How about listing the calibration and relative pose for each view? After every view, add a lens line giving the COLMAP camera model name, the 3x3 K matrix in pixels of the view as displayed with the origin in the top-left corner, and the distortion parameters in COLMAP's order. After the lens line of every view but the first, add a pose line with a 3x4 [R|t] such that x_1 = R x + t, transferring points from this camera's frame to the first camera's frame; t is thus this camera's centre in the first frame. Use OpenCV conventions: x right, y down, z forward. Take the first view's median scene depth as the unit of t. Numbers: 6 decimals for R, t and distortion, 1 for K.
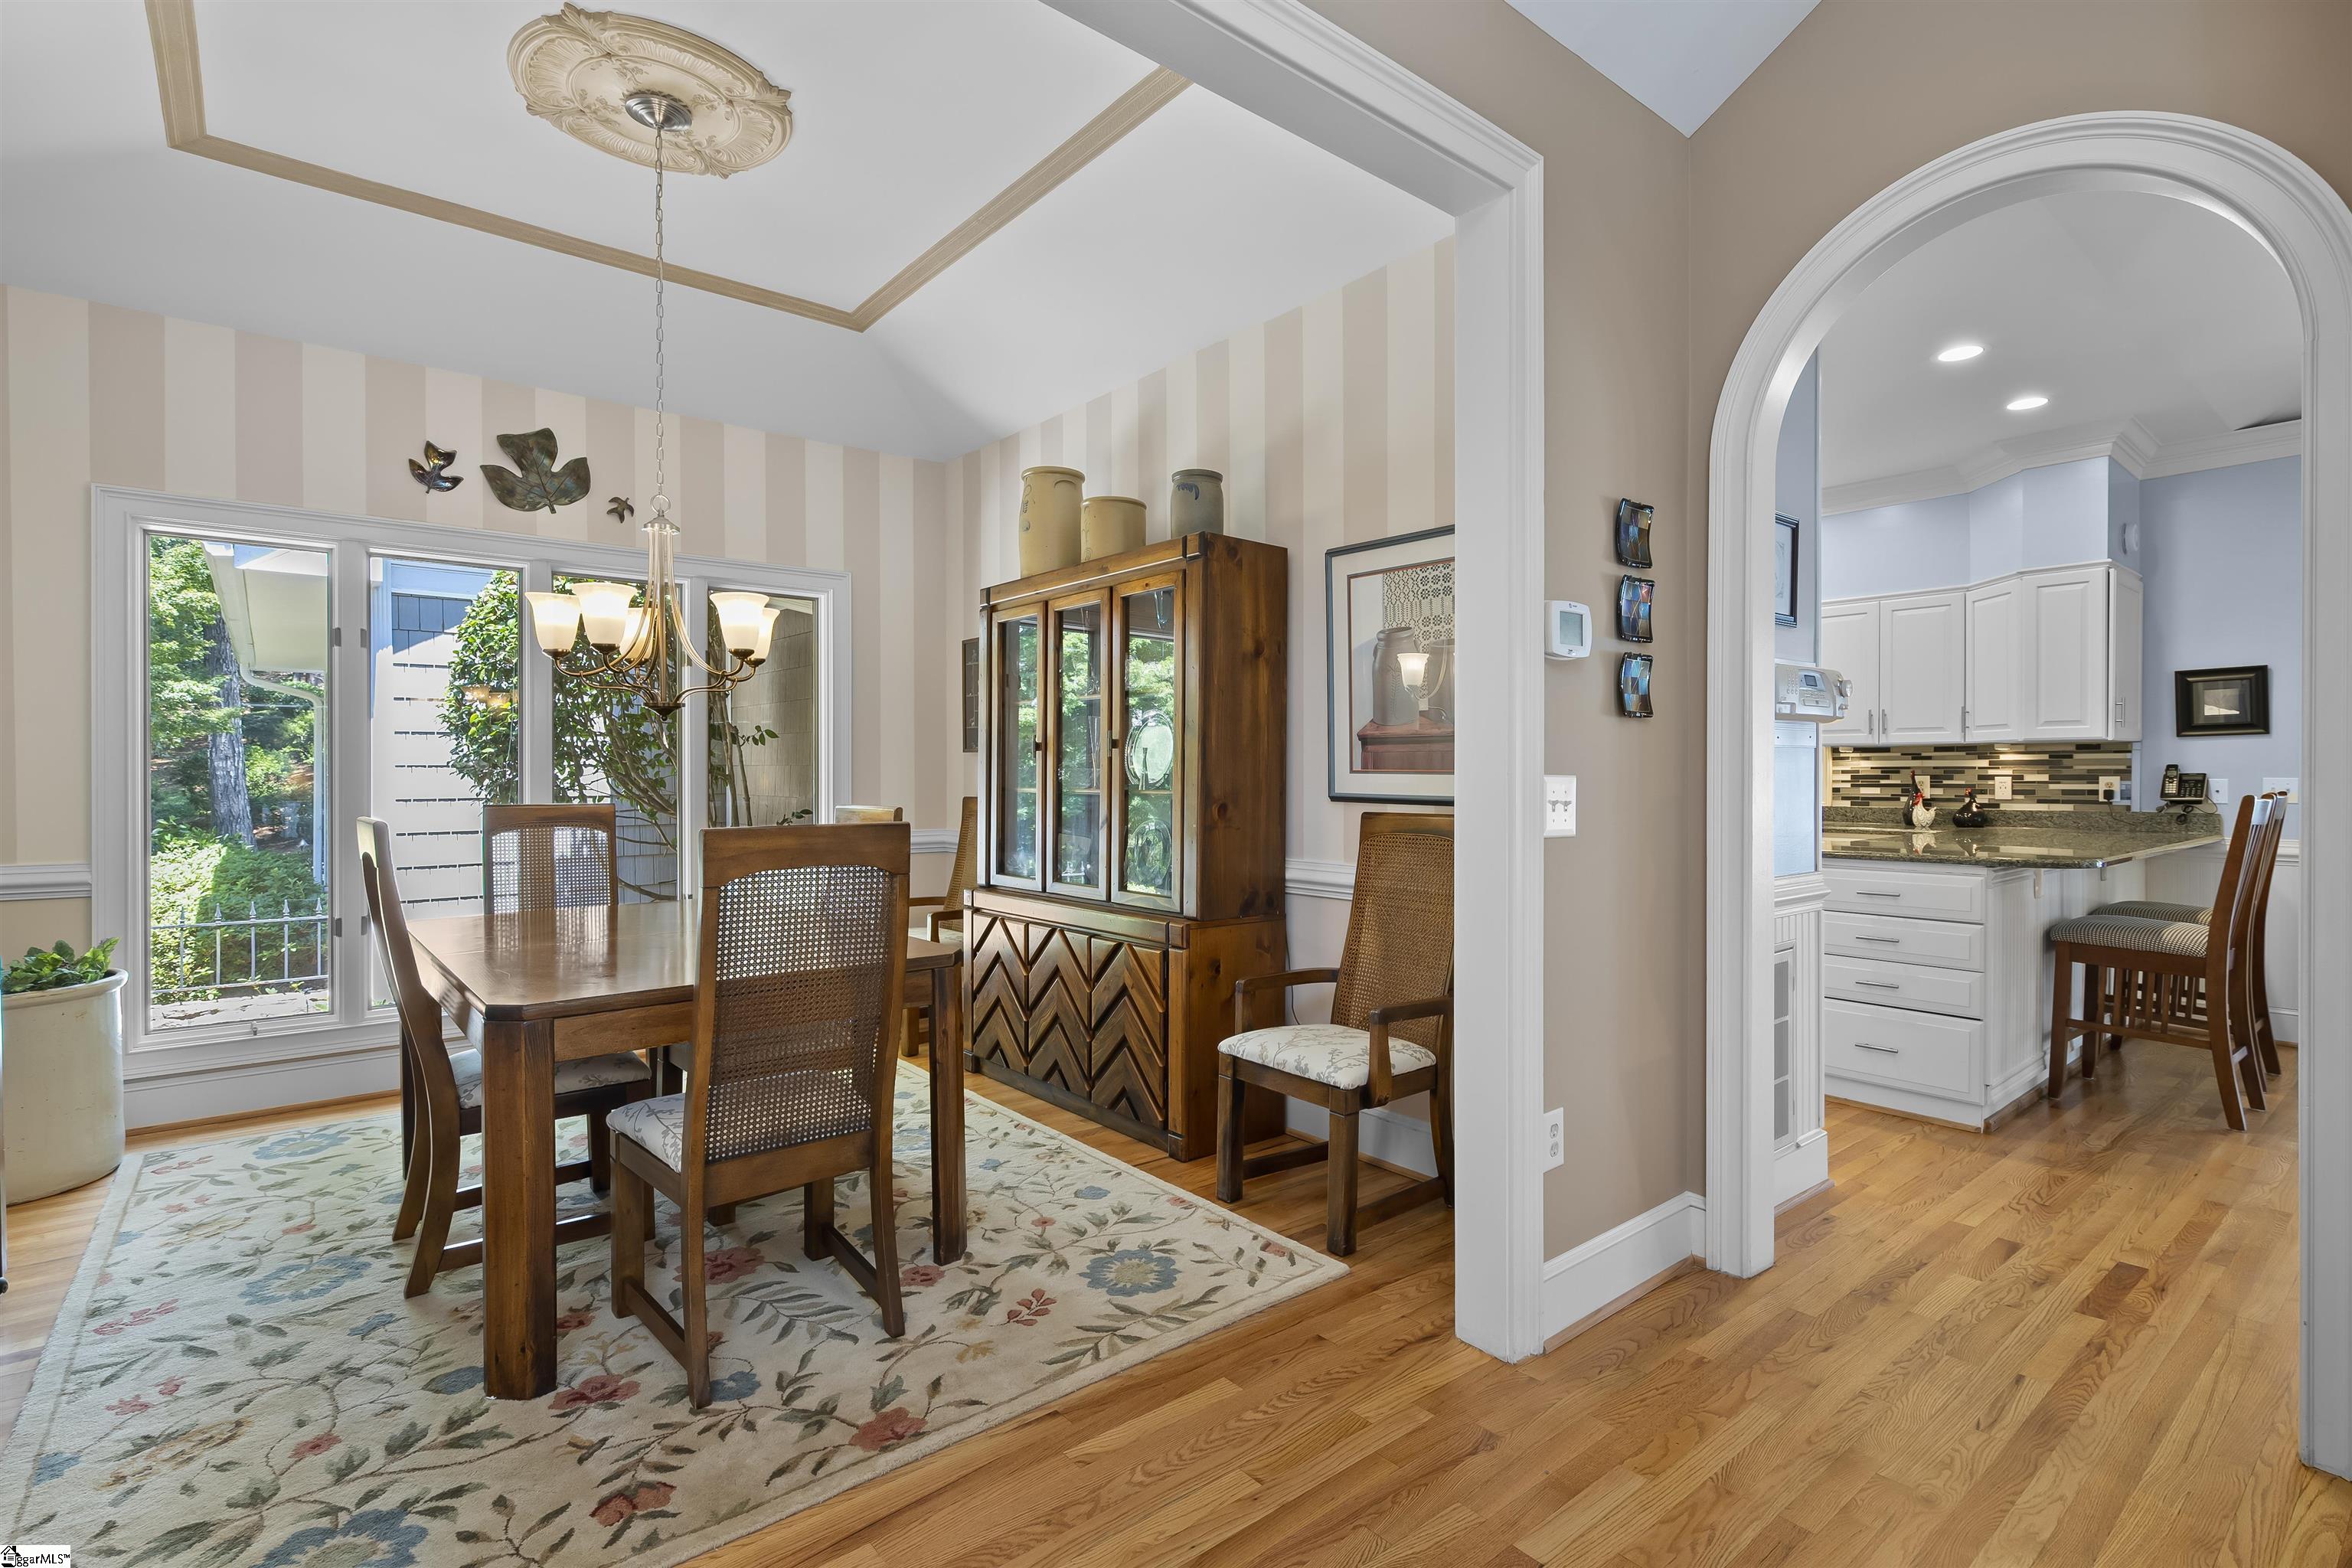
lens RADIAL K [[1067.4, 0, 1189.9], [0, 1067.4, 775.1], [0, 0, 1]] dist [-0.001117, -0.000021]
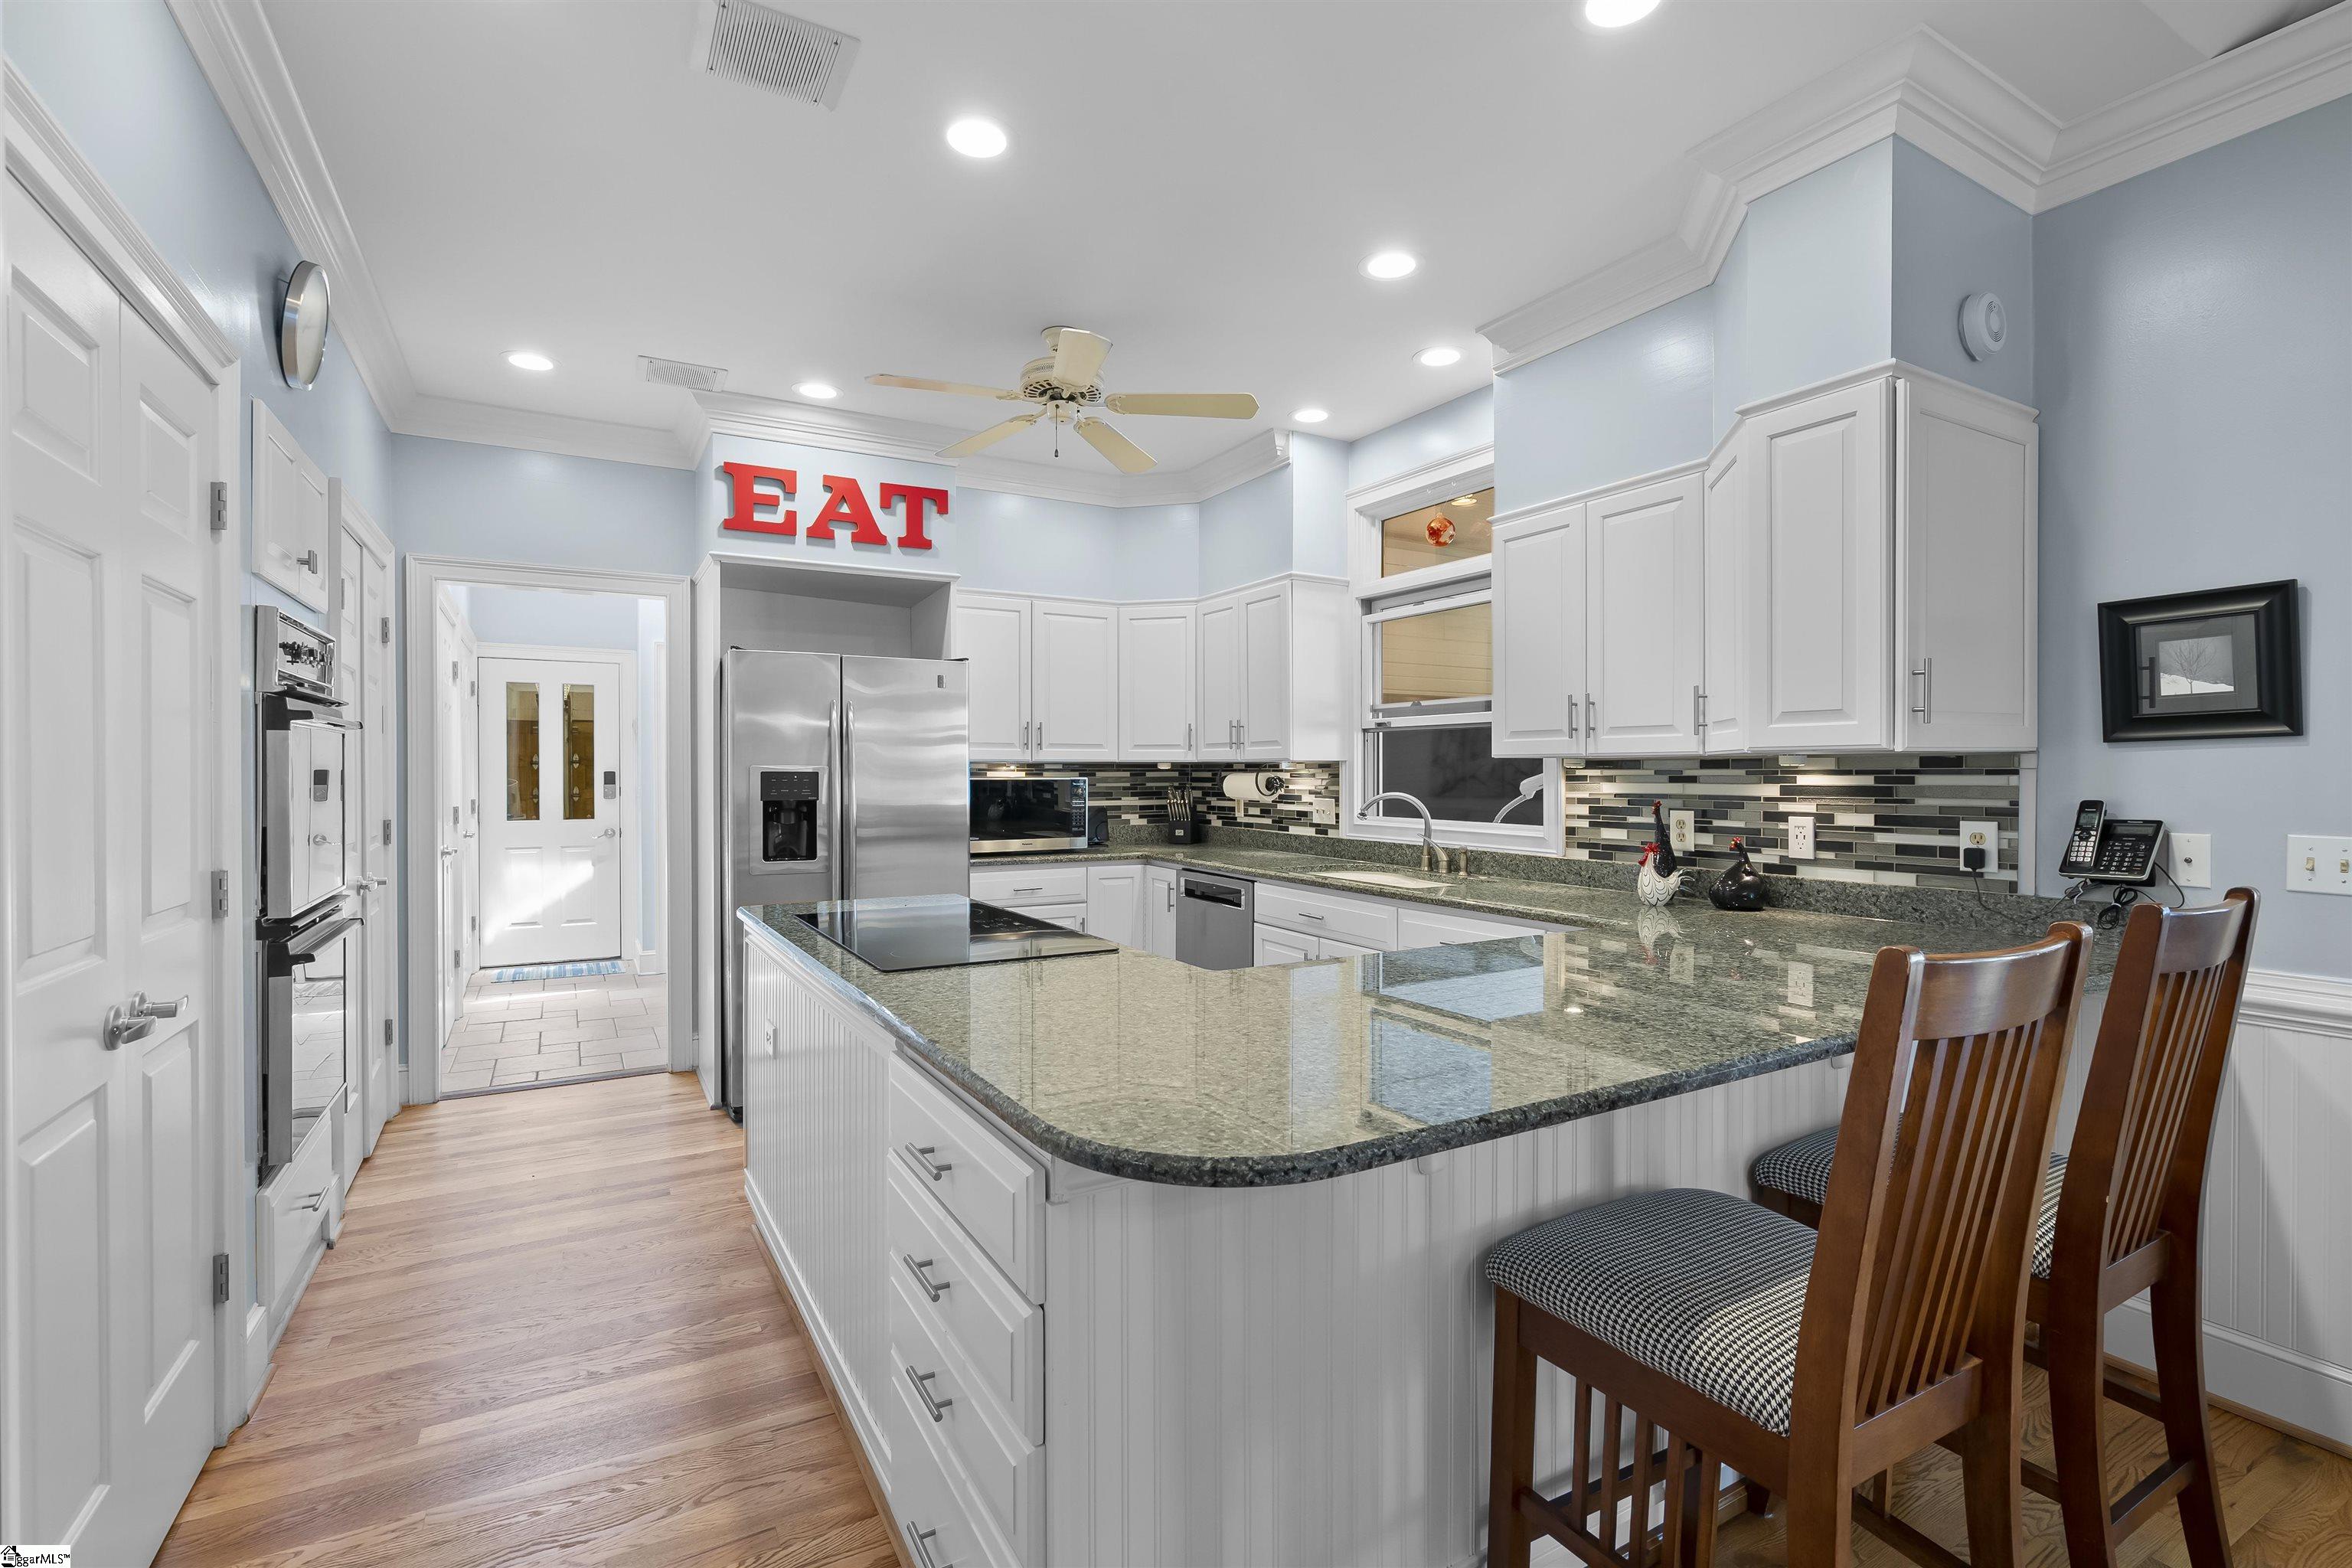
lens RADIAL K [[1067.4, 0, 1170.0], [0, 1067.4, 776.8], [0, 0, 1]] dist [-0.001117, -0.000021]
pose [[0.985230, -0.000153, -0.171238, 0.604822], [0.000527, 0.999998, 0.002139, -0.021870], [0.171238, -0.002197, 0.985227, 0.467814]]
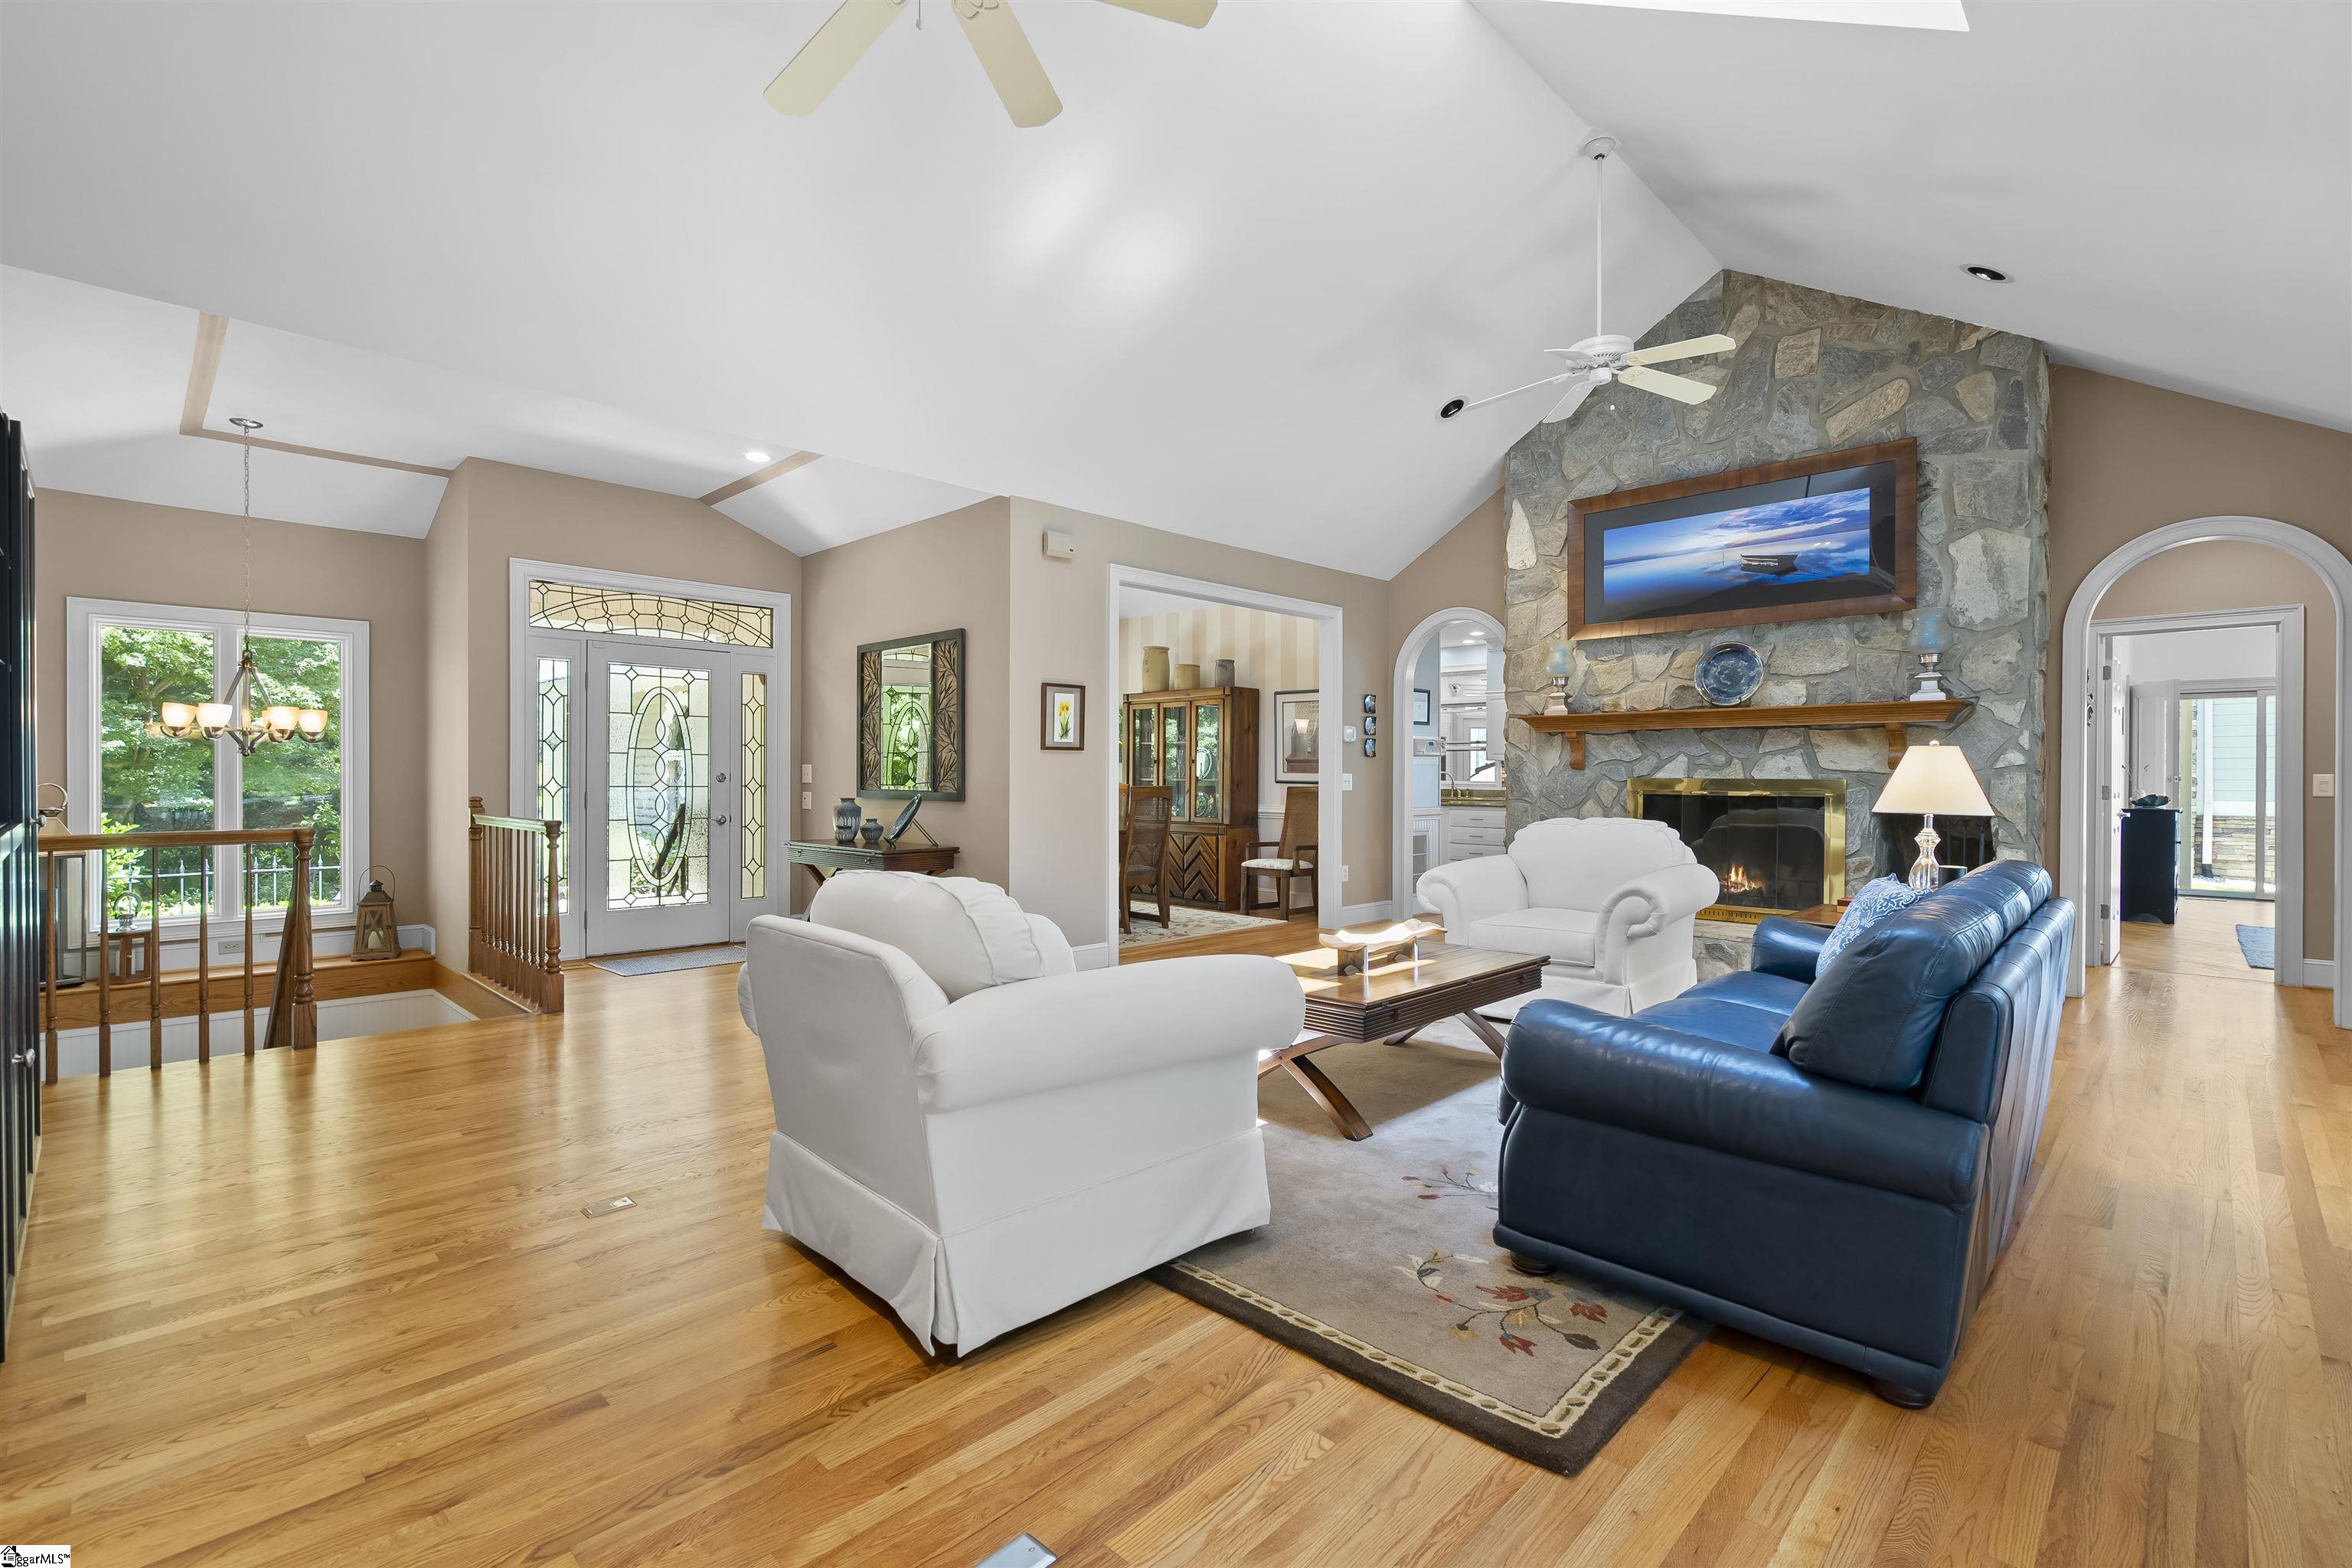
lens RADIAL K [[1067.4, 0, 1176.2], [0, 1067.4, 781.6], [0, 0, 1]] dist [-0.001117, -0.000021]
pose [[0.994797, 0.001467, 0.101866, -0.290798], [-0.001976, 0.999986, 0.004901, 0.005372], [-0.101858, -0.005077, 0.994786, -1.237386]]
